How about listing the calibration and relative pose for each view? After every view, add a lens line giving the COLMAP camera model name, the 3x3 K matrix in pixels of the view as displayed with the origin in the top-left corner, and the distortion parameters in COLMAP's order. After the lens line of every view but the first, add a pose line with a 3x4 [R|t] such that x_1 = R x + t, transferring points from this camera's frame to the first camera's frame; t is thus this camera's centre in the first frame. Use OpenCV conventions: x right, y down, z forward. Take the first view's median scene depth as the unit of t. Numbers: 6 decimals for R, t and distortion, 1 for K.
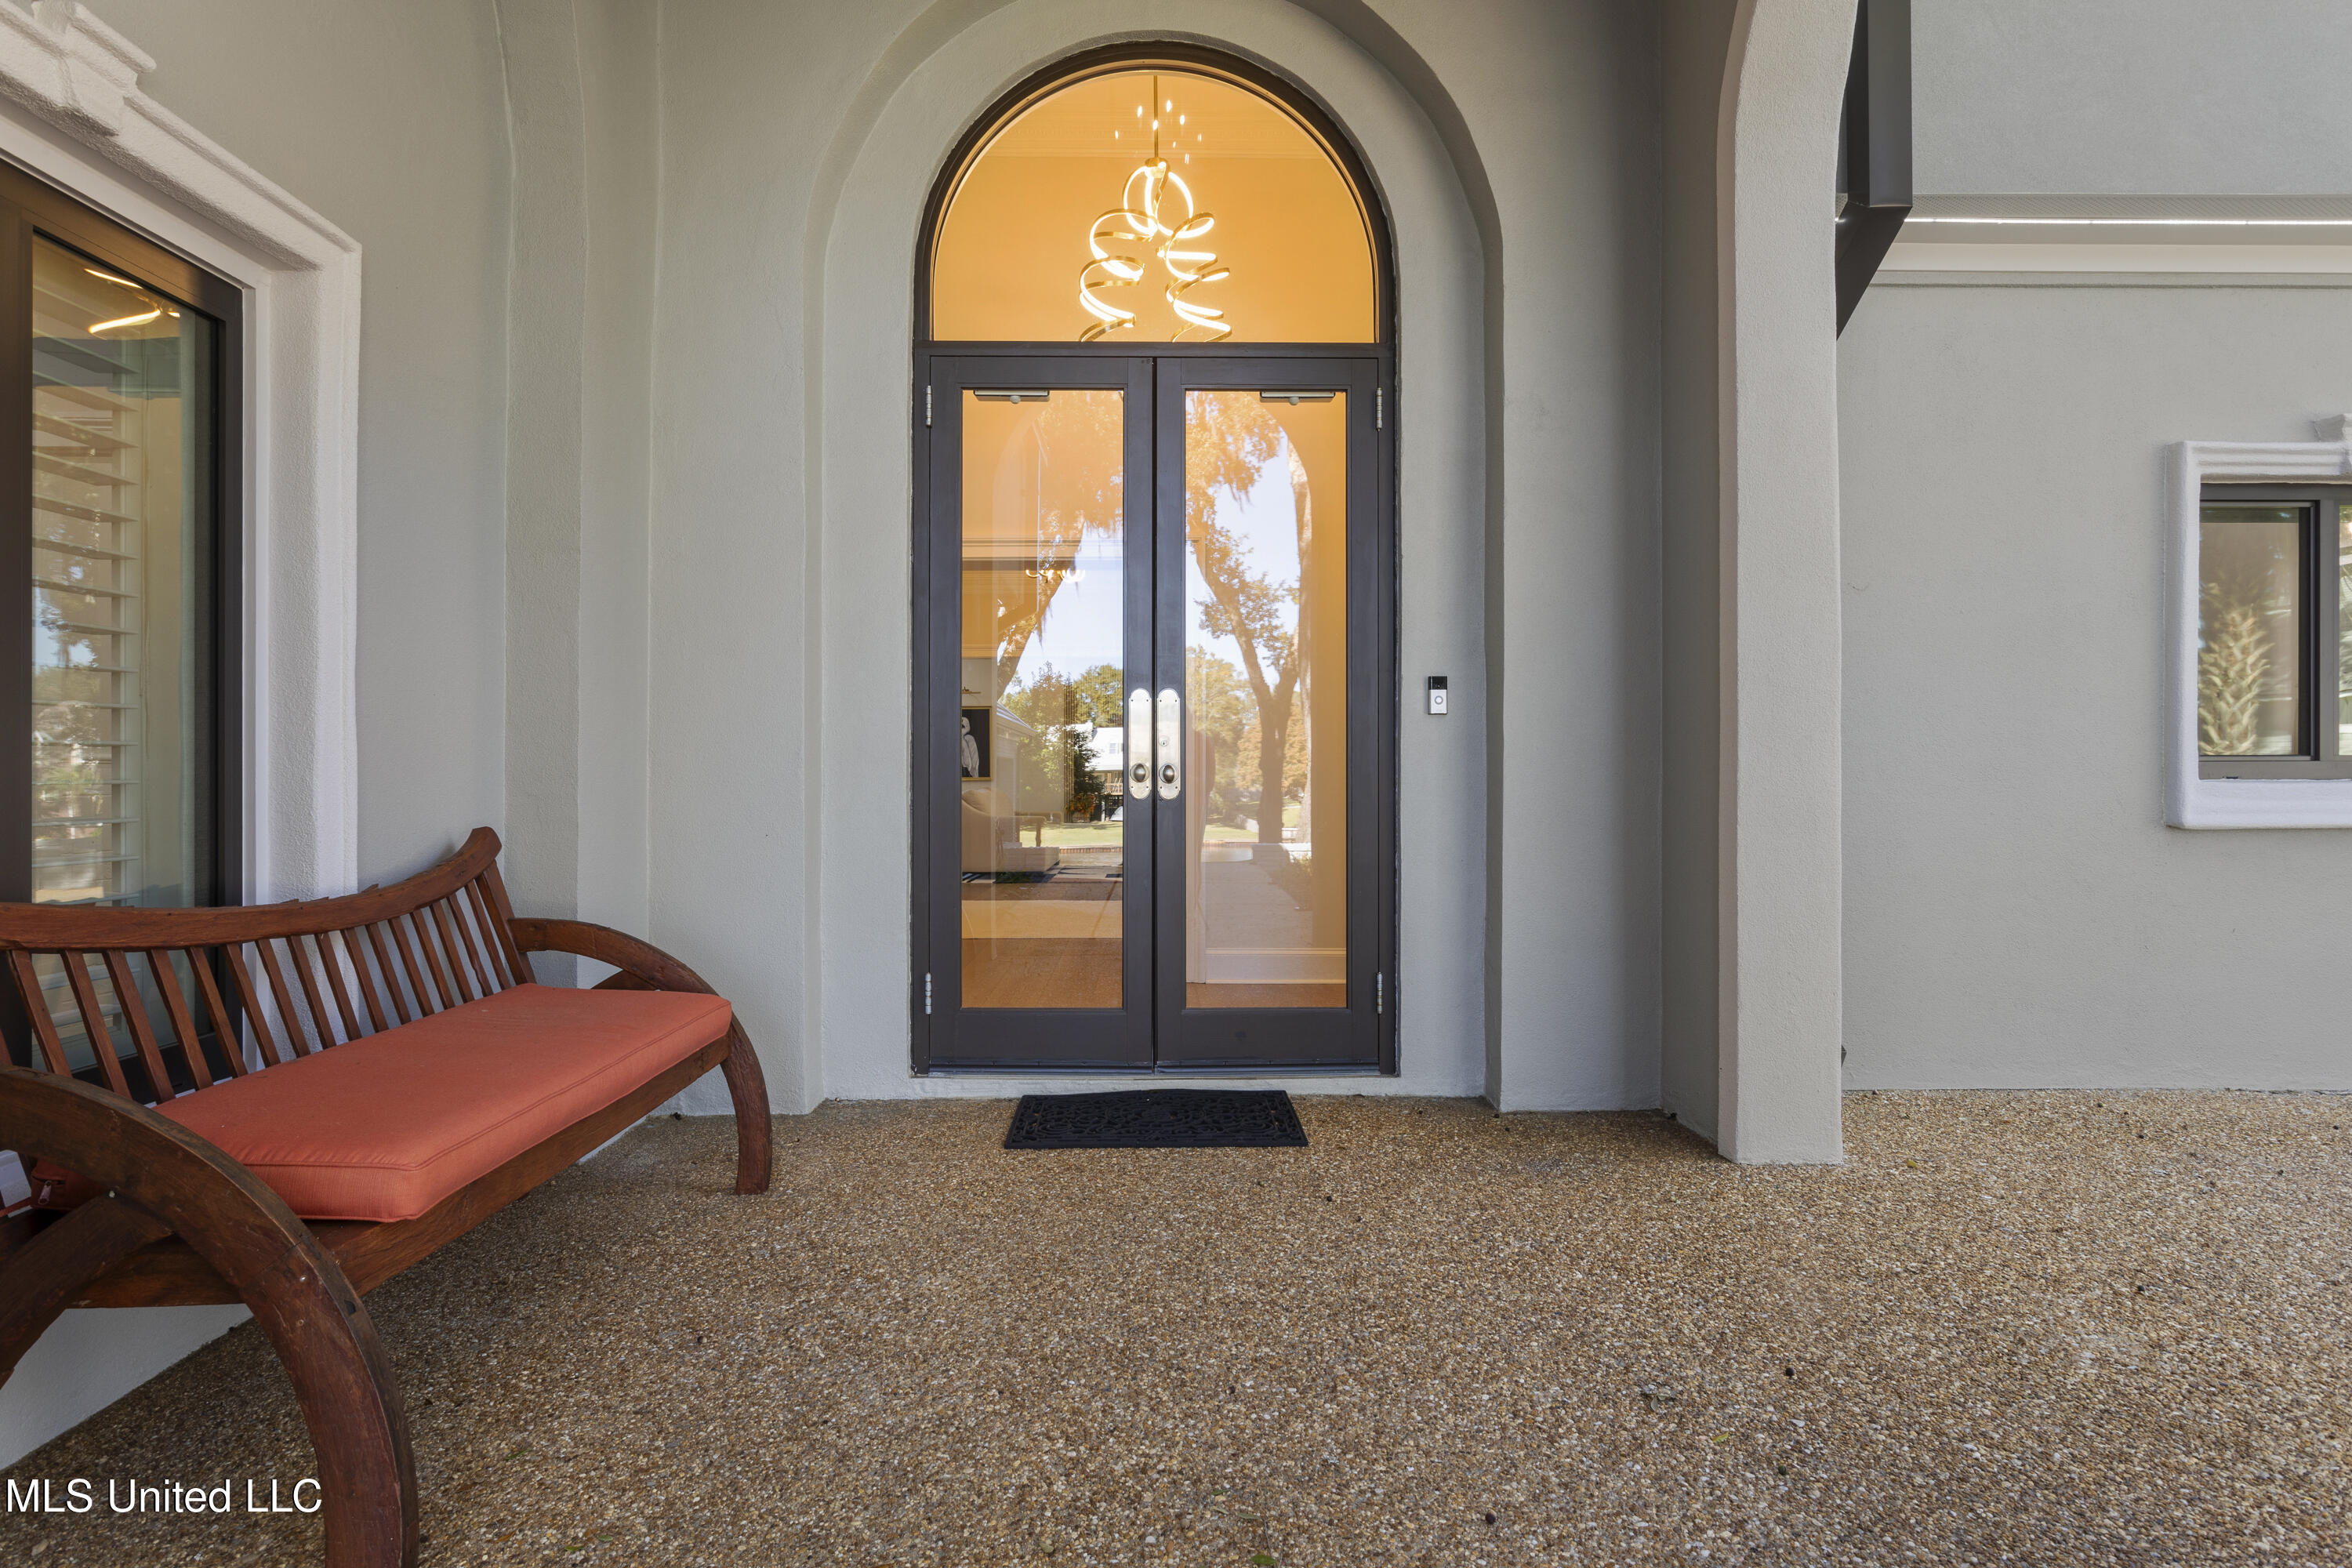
lens RADIAL K [[1350.5, 0, 1174.8], [0, 1350.5, 781.4], [0, 0, 1]] dist [-0.036175, -0.000565]
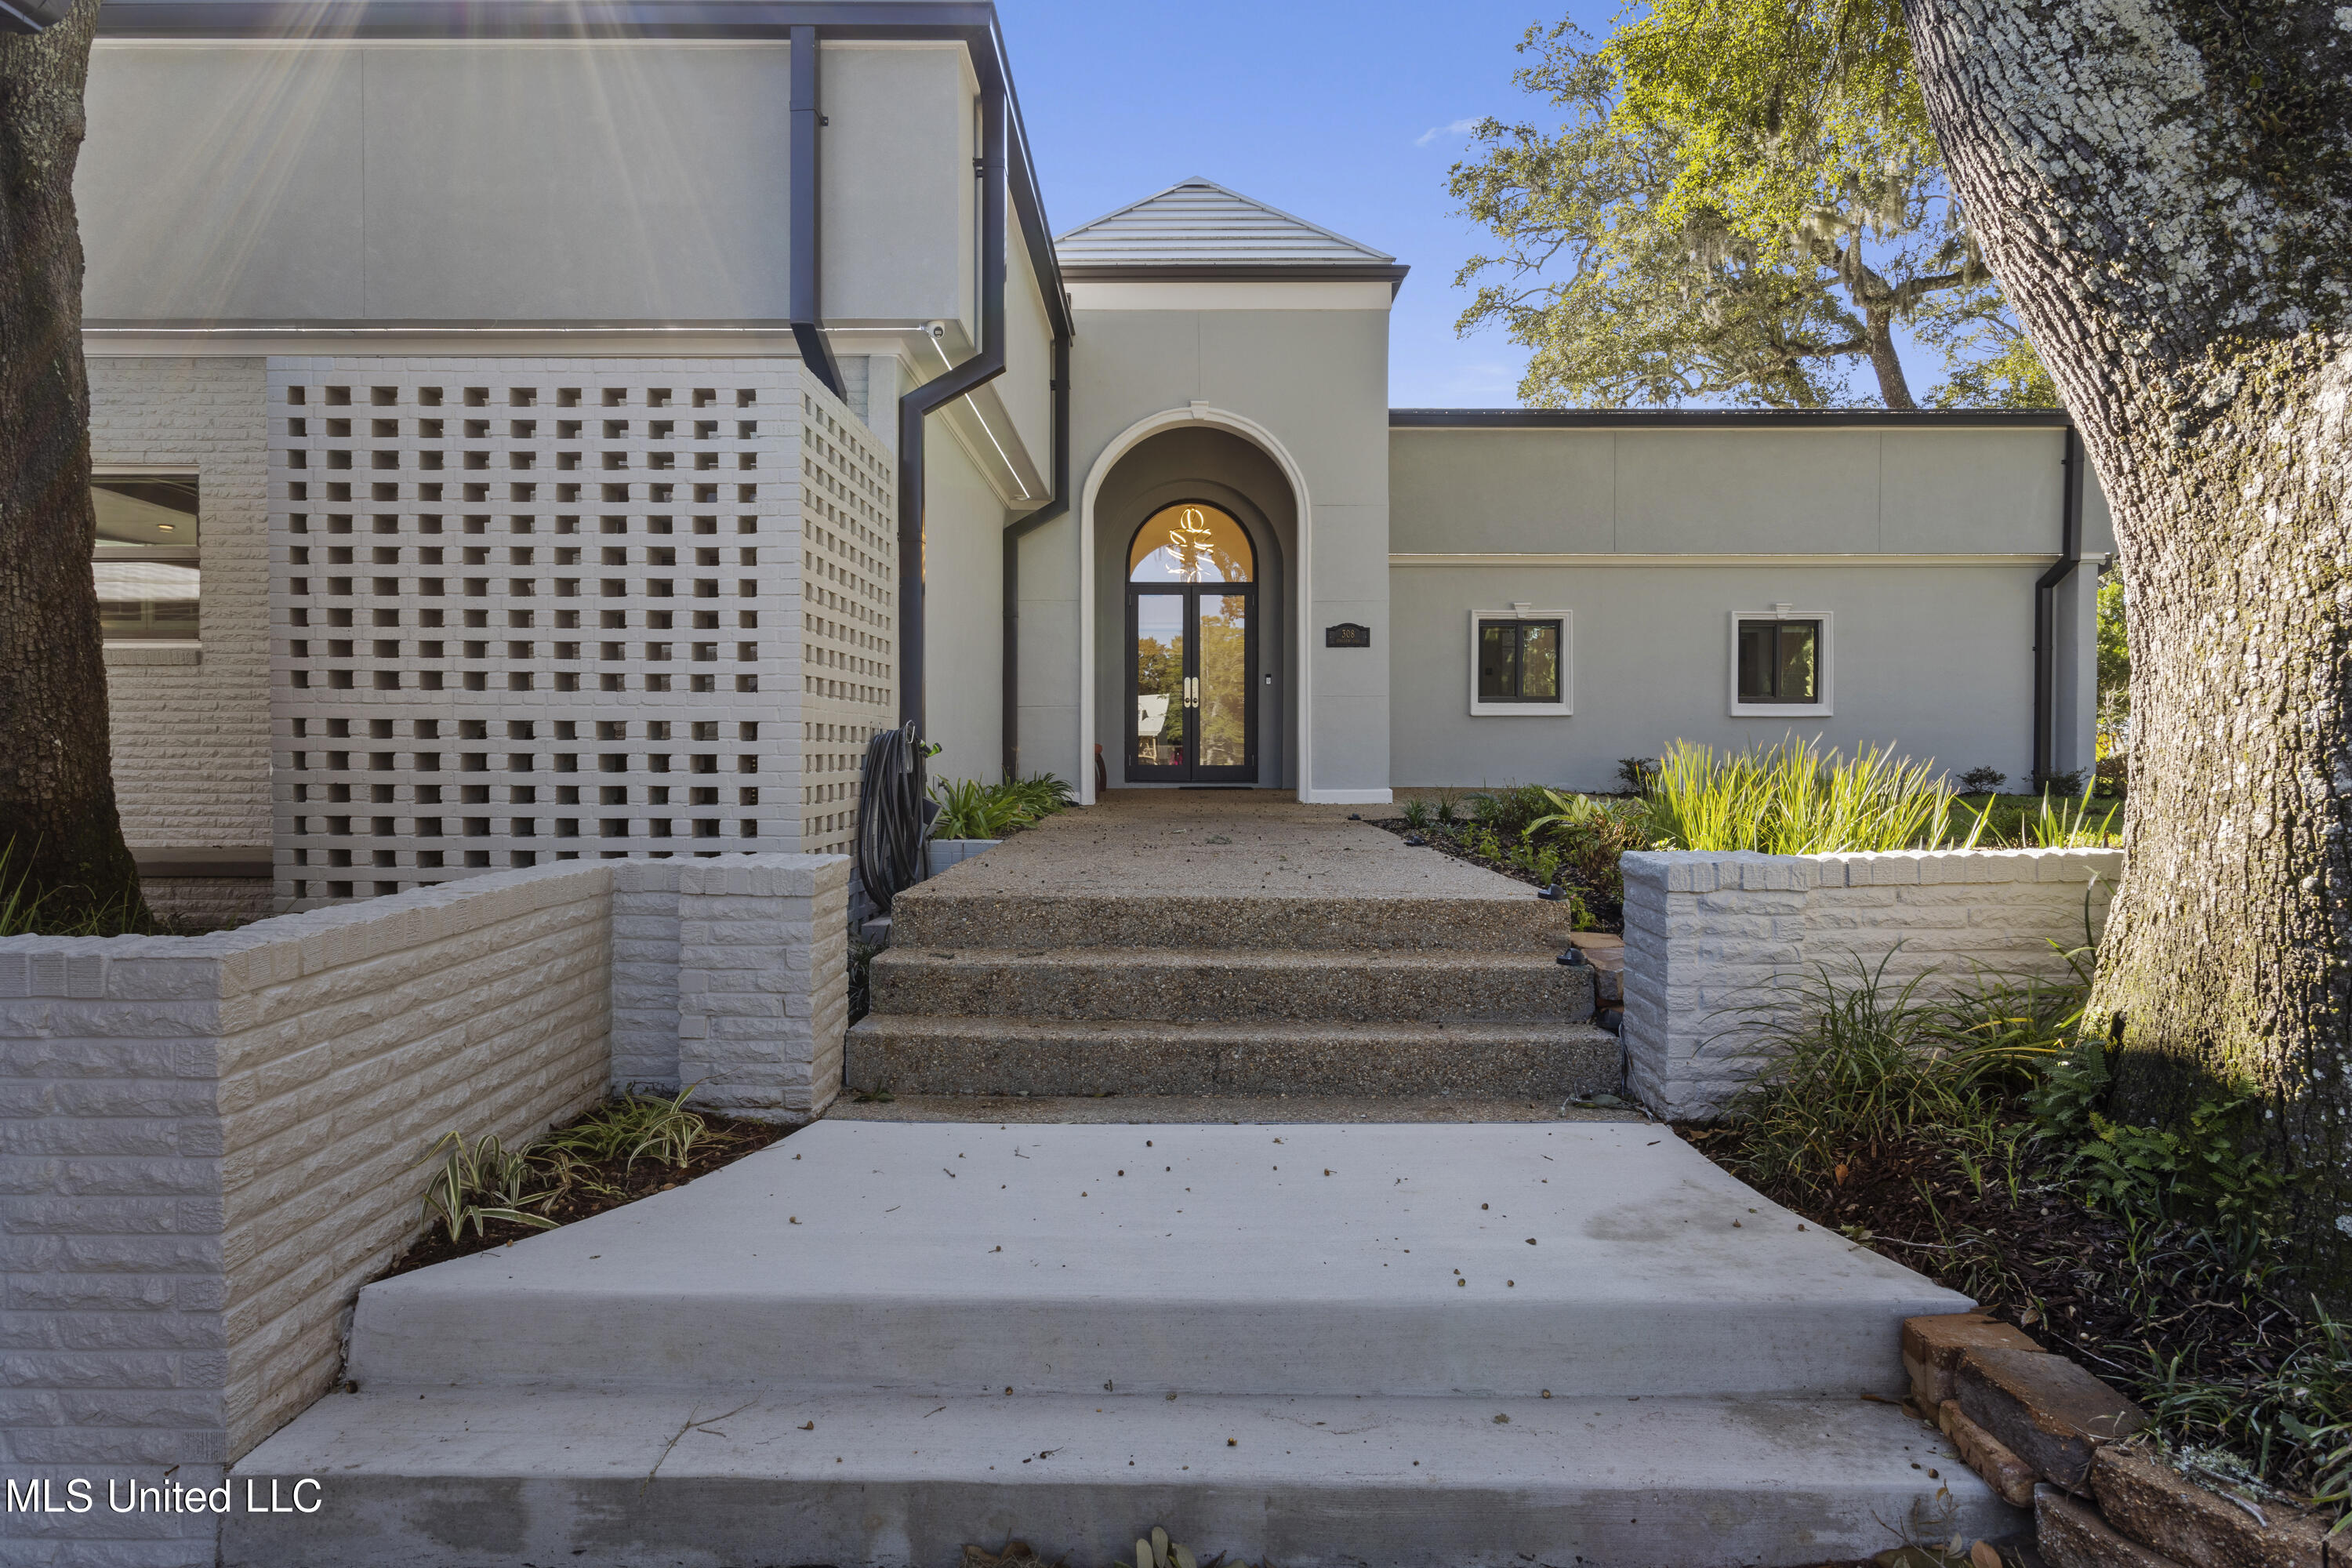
lens RADIAL K [[1350.5, 0, 1162.8], [0, 1350.5, 778.9], [0, 0, 1]] dist [-0.036175, -0.000565]
pose [[0.999830, 0.003959, -0.017992, -0.026283], [-0.003557, 0.999745, 0.022306, 0.126729], [0.018076, -0.022239, 0.999589, -2.671697]]
